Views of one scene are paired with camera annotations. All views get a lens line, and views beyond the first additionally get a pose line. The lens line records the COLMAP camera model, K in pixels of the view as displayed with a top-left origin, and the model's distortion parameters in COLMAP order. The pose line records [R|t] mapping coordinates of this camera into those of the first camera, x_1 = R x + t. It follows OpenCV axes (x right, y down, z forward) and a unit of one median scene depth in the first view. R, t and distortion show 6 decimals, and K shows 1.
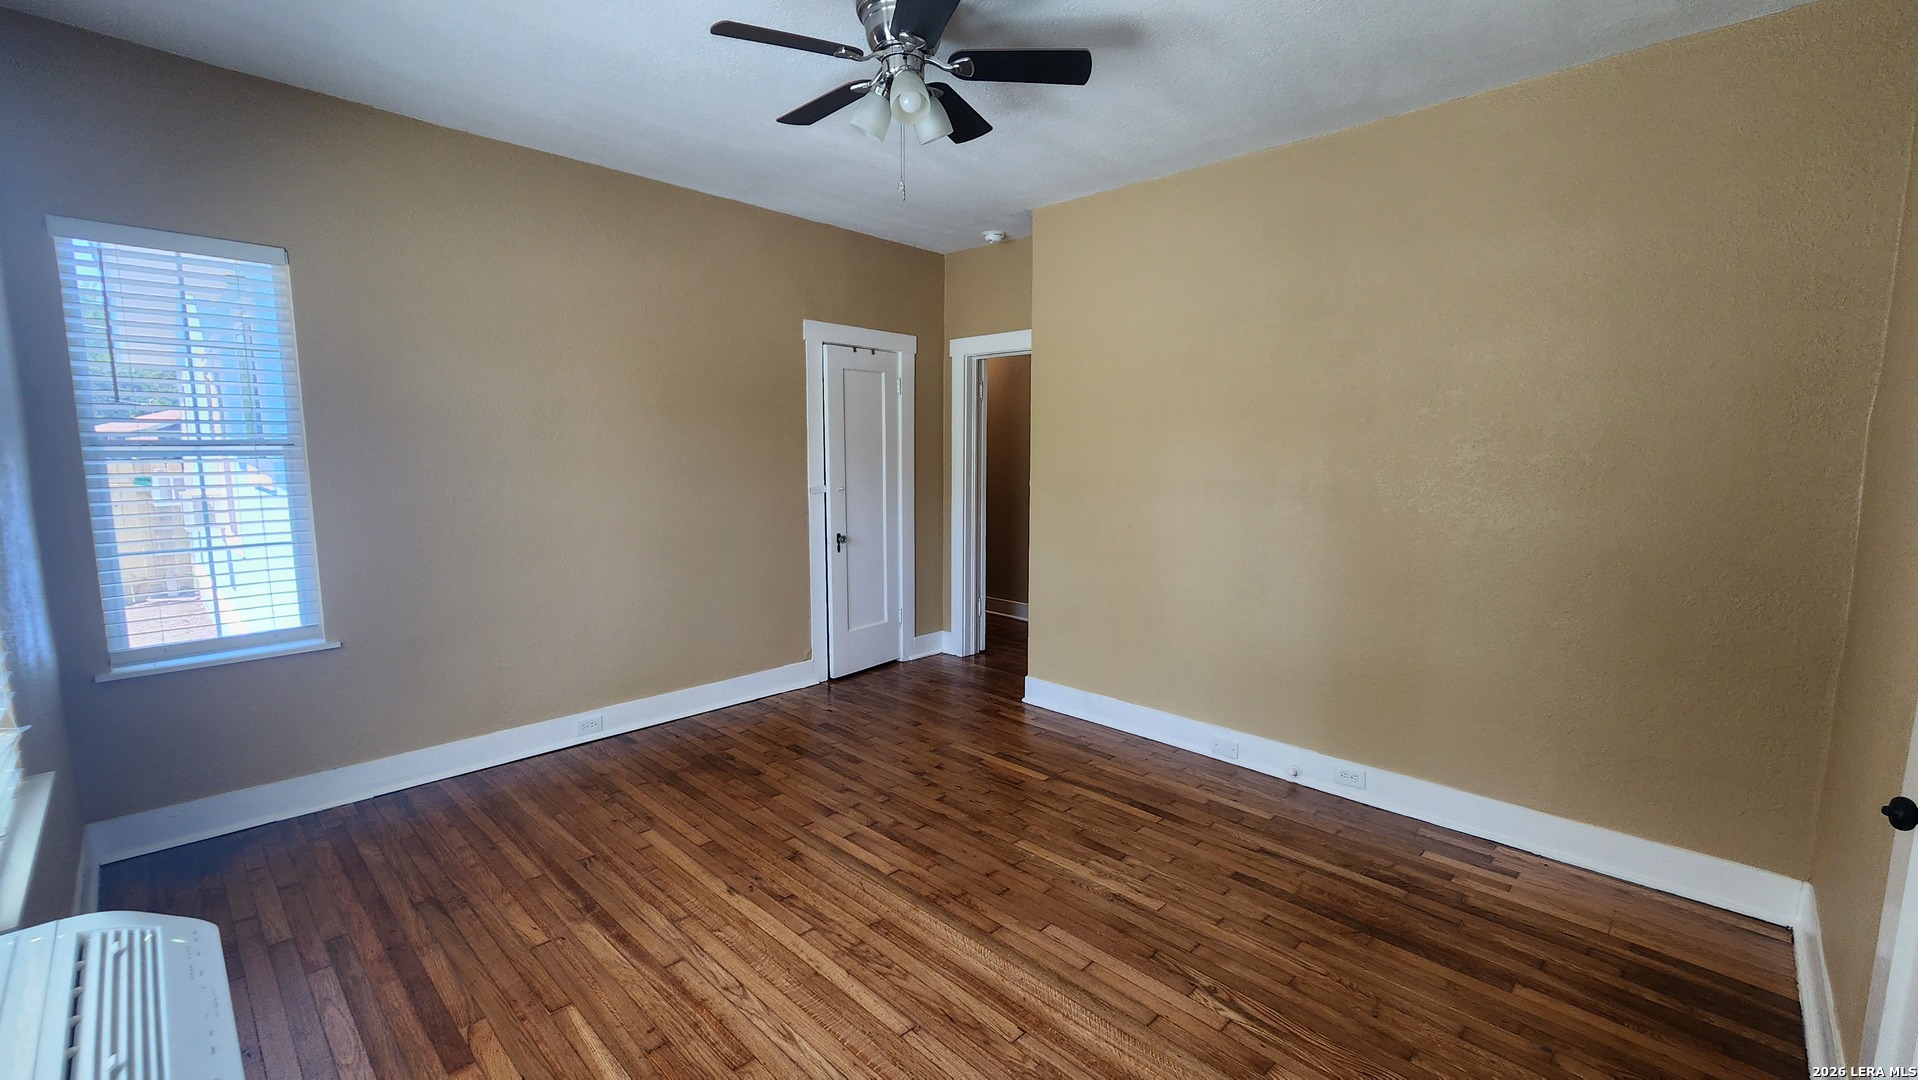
lens RADIAL K [[787.9, 0, 961.1], [0, 787.9, 541.7], [0, 0, 1]] dist [-0.000291, 0.000050]
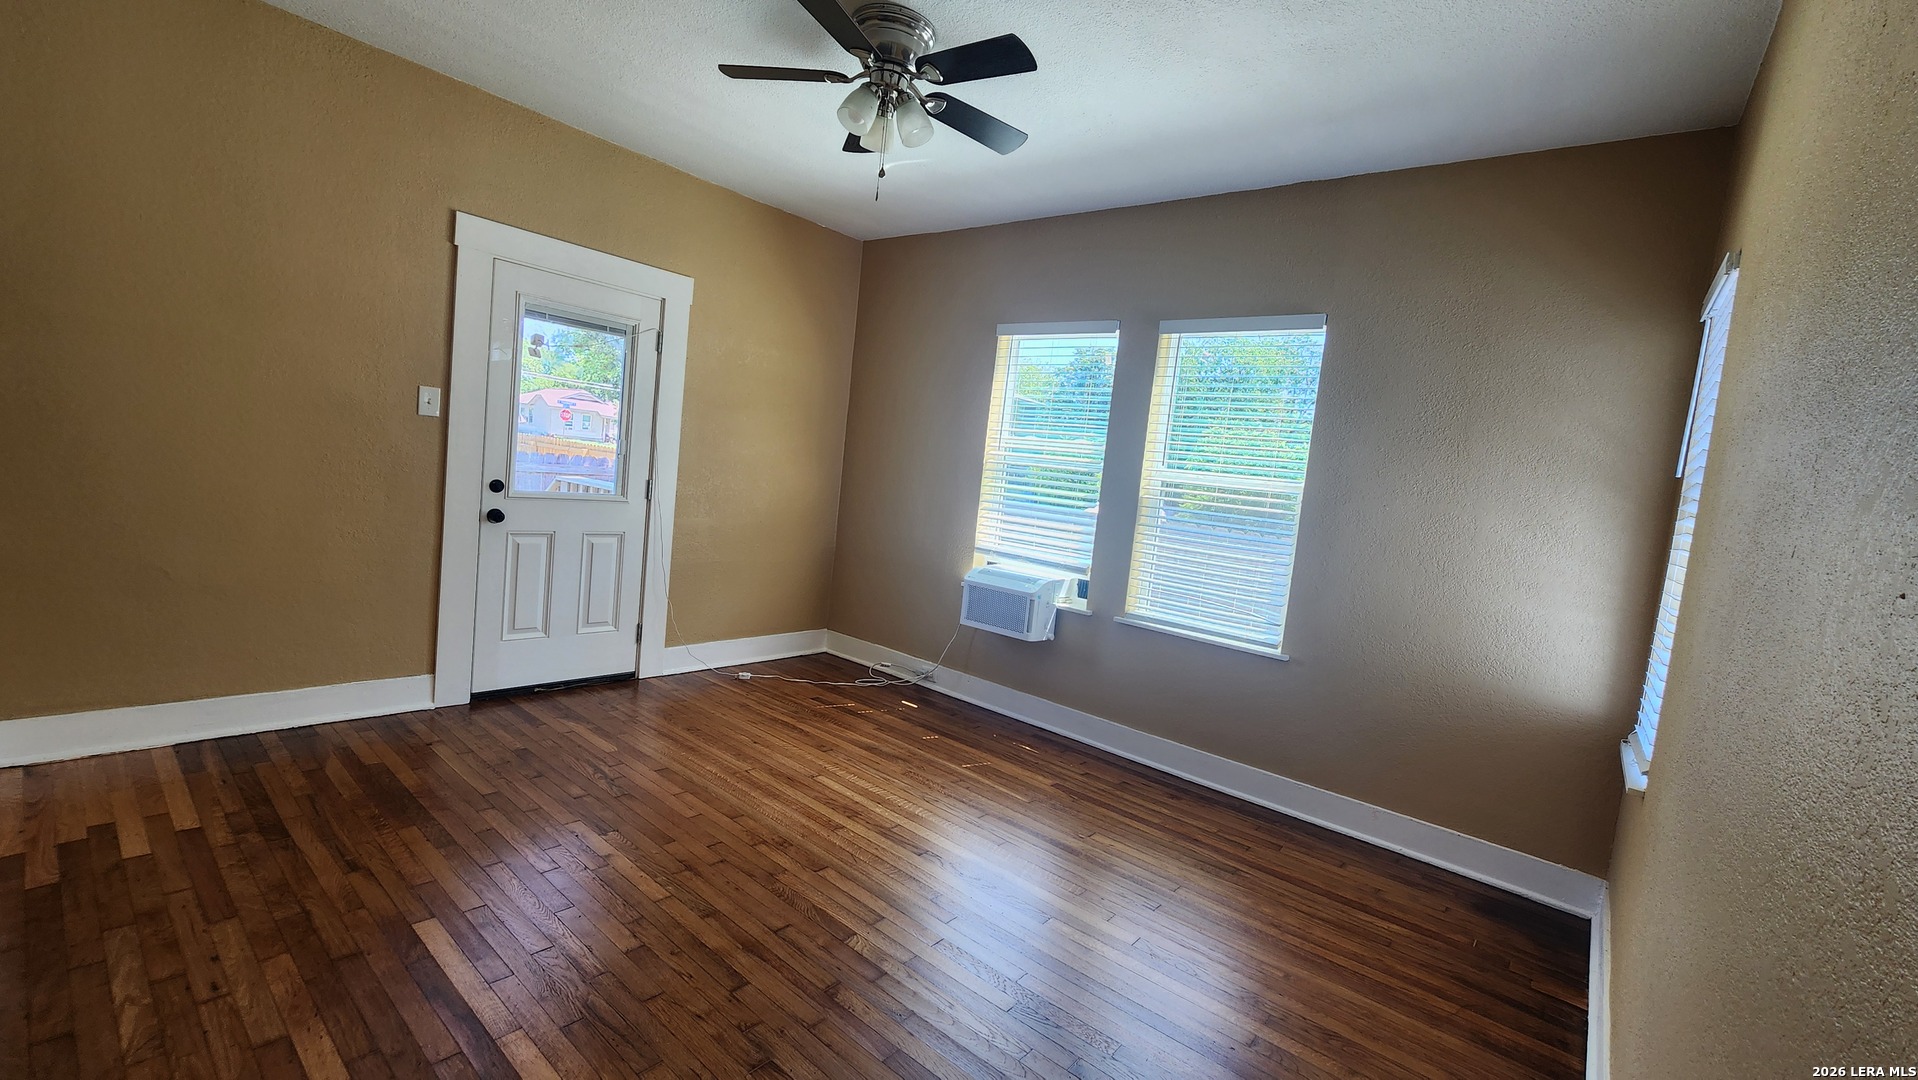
lens RADIAL K [[787.9, 0, 958.3], [0, 787.9, 541.2], [0, 0, 1]] dist [-0.000291, 0.000050]
pose [[-0.990000, -0.114176, -0.082846, -0.131658], [-0.129170, 0.969759, 0.207083, -0.194534], [0.056696, 0.215713, -0.974809, 1.971520]]
